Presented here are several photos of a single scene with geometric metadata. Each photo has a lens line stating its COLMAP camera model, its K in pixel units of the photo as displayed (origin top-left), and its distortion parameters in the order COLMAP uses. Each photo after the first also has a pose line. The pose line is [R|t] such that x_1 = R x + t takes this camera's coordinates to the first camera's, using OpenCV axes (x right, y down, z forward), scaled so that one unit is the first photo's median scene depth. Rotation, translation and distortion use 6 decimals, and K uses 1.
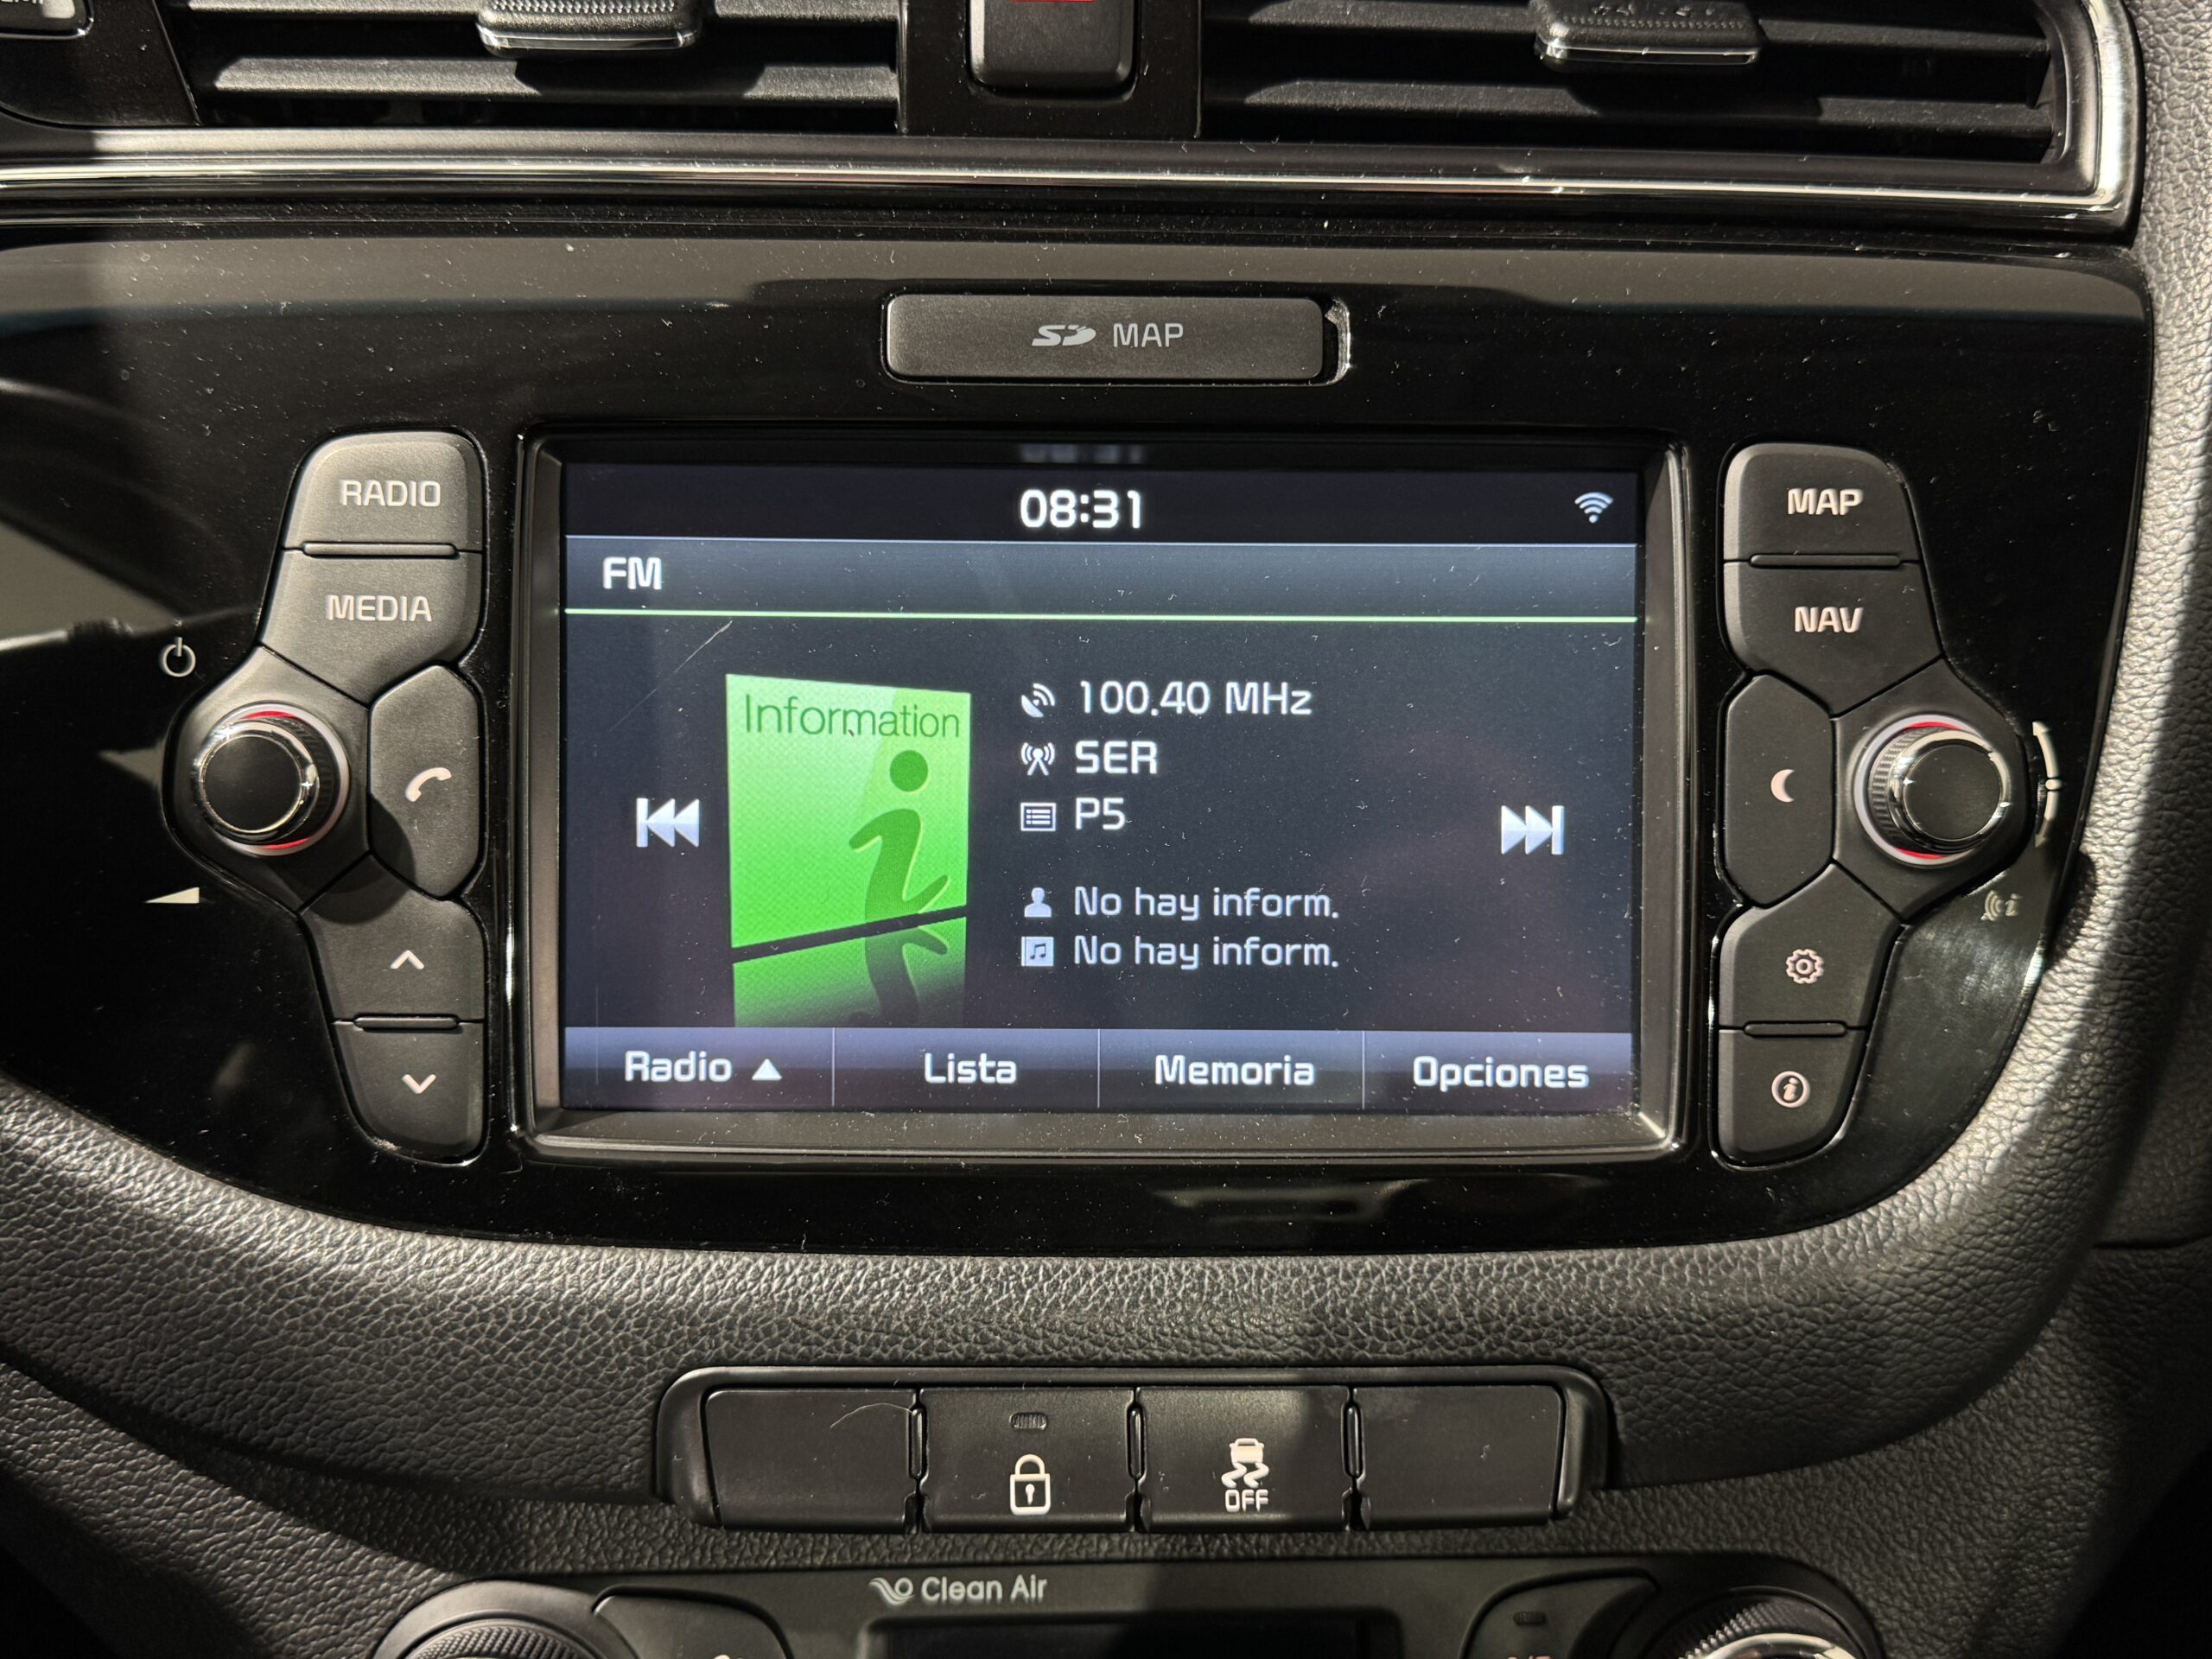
lens RADIAL K [[2266.6, 0, 1103.8], [0, 2266.6, 865.9], [0, 0, 1]] dist [0.153161, -0.460105]
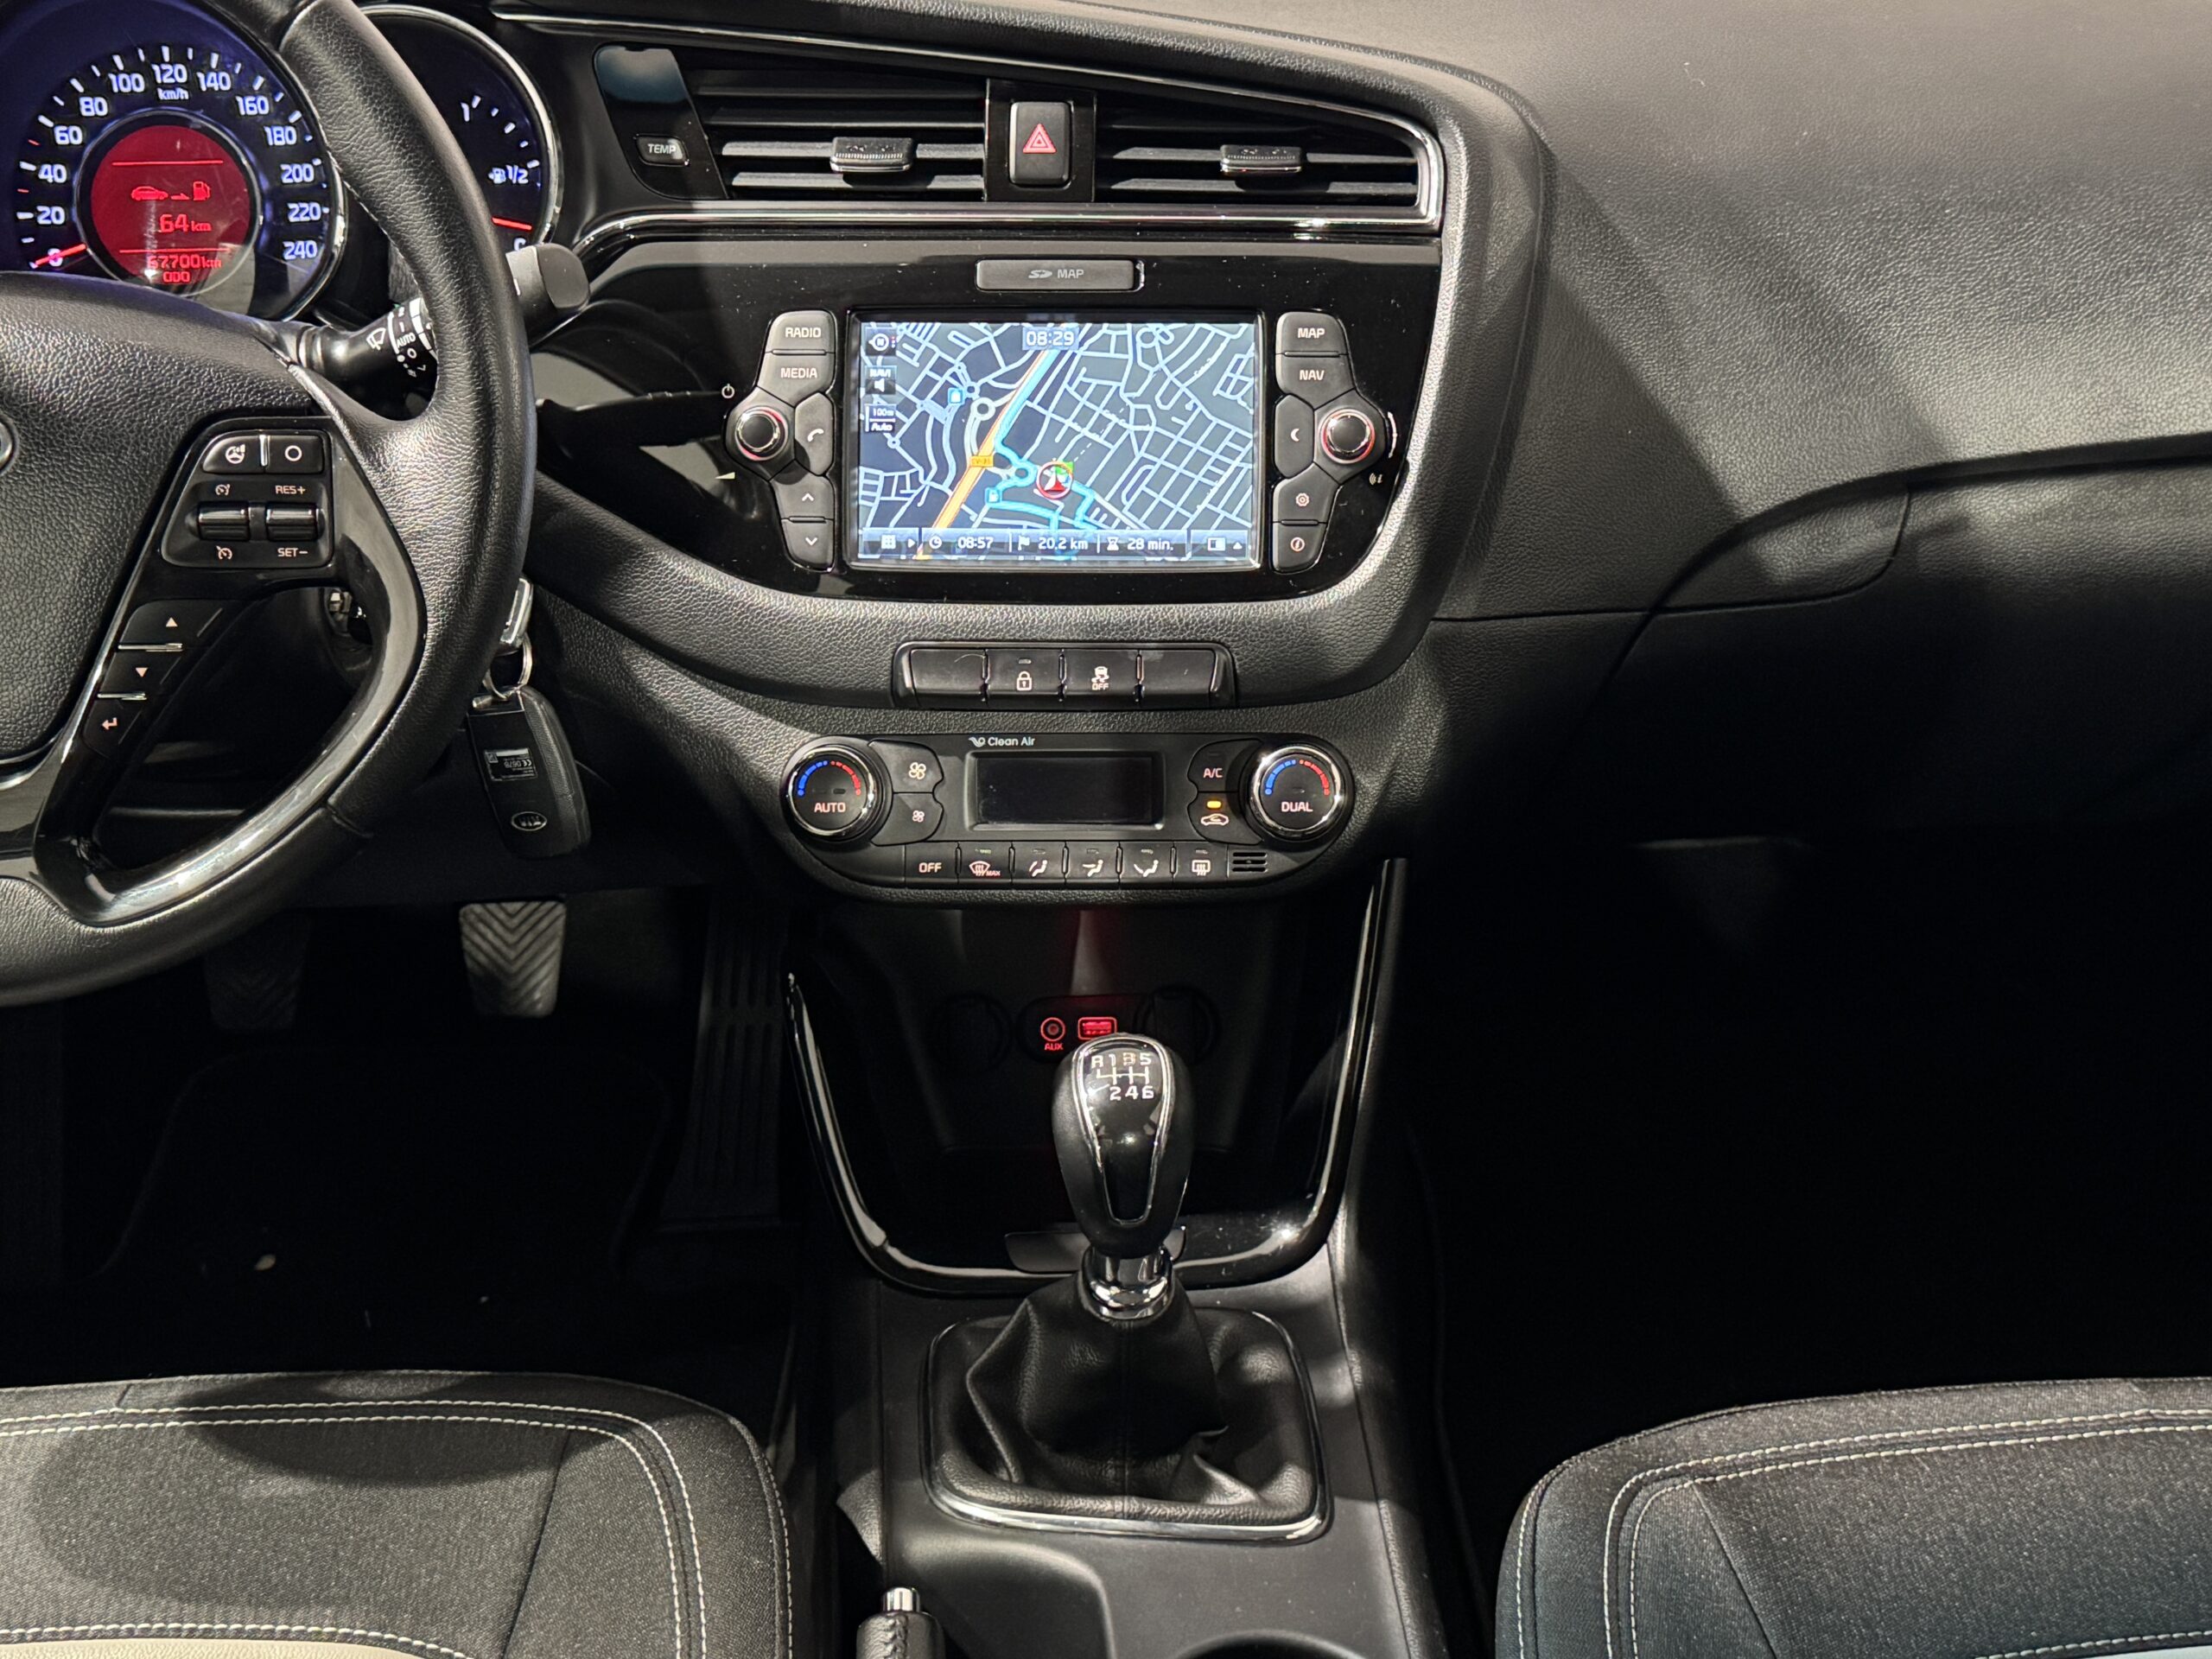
lens RADIAL K [[2743.6, 0, 1104.7], [0, 2743.6, 864.6], [0, 0, 1]] dist [0.159586, -0.437762]
pose [[0.997493, 0.006780, -0.070435, 0.302612], [-0.008252, 0.999753, -0.020620, 0.556378], [0.070278, 0.021149, 0.997303, -2.338526]]
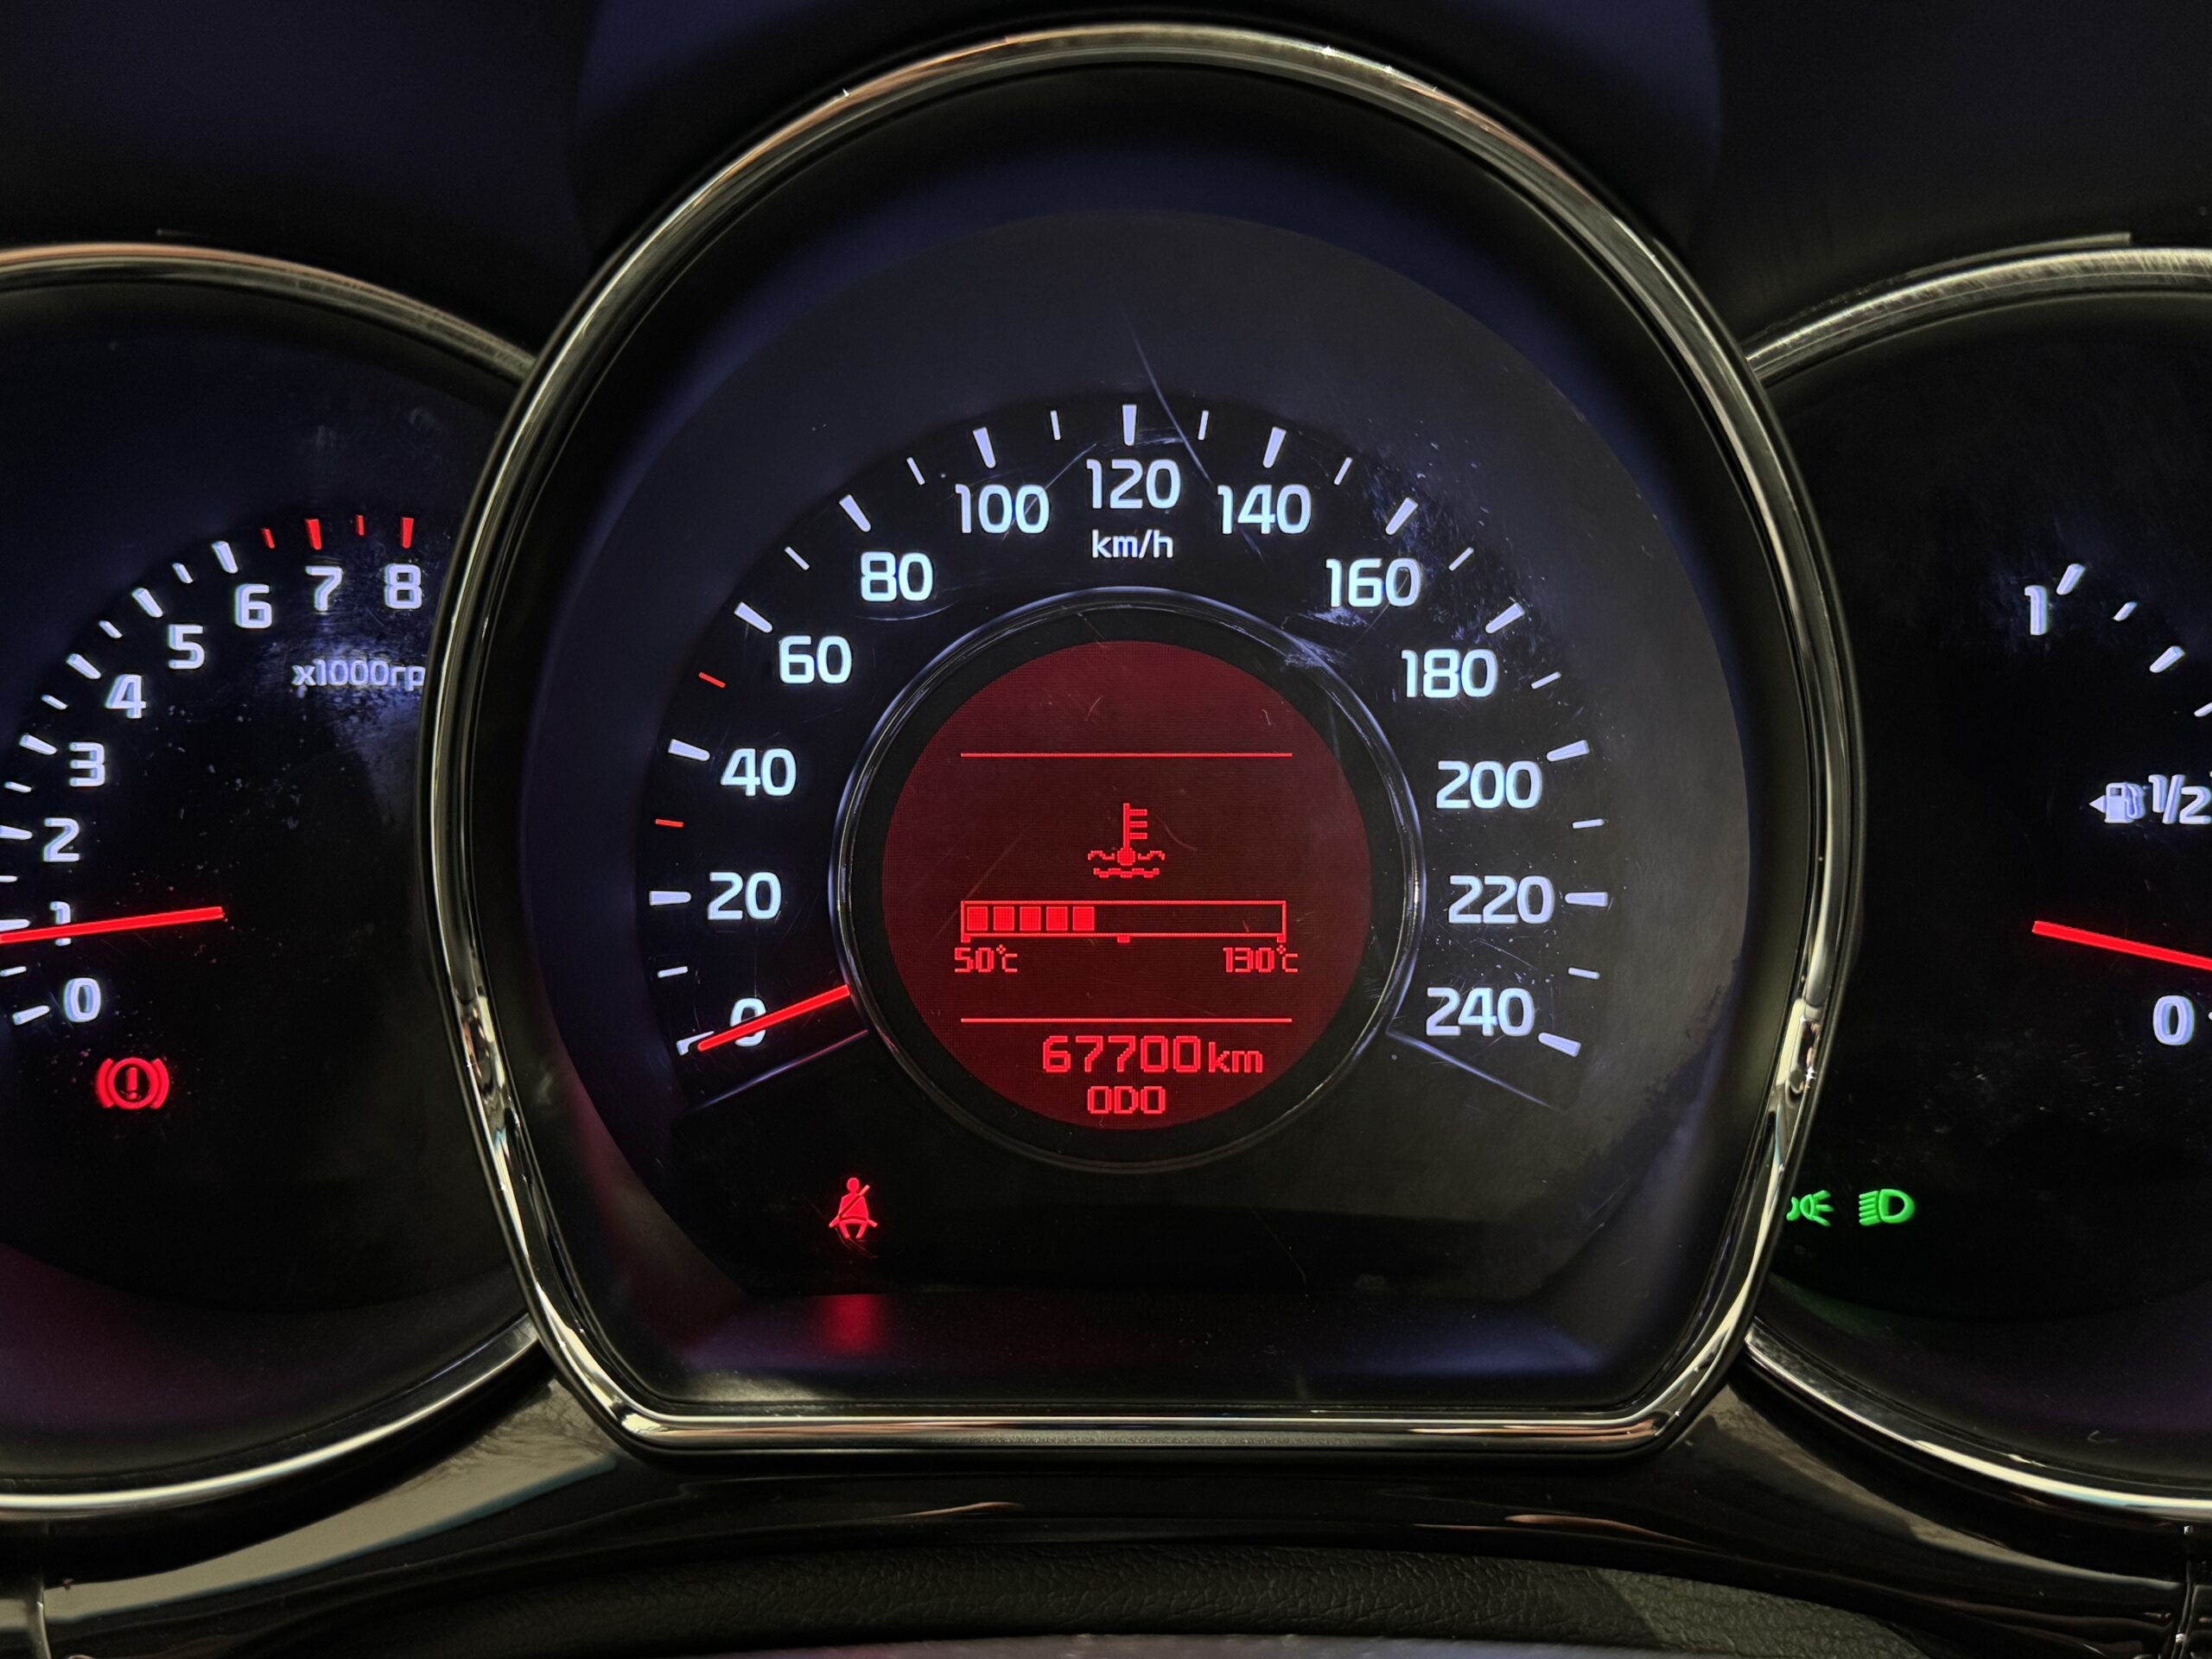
lens RADIAL K [[2266.6, 0, 1103.8], [0, 2266.6, 865.9], [0, 0, 1]] dist [0.153161, -0.460105]
pose [[0.990842, 0.024213, -0.132838, -1.064719], [-0.043181, 0.988949, -0.141829, -0.244785], [0.127936, 0.146266, 0.980938, 0.258510]]
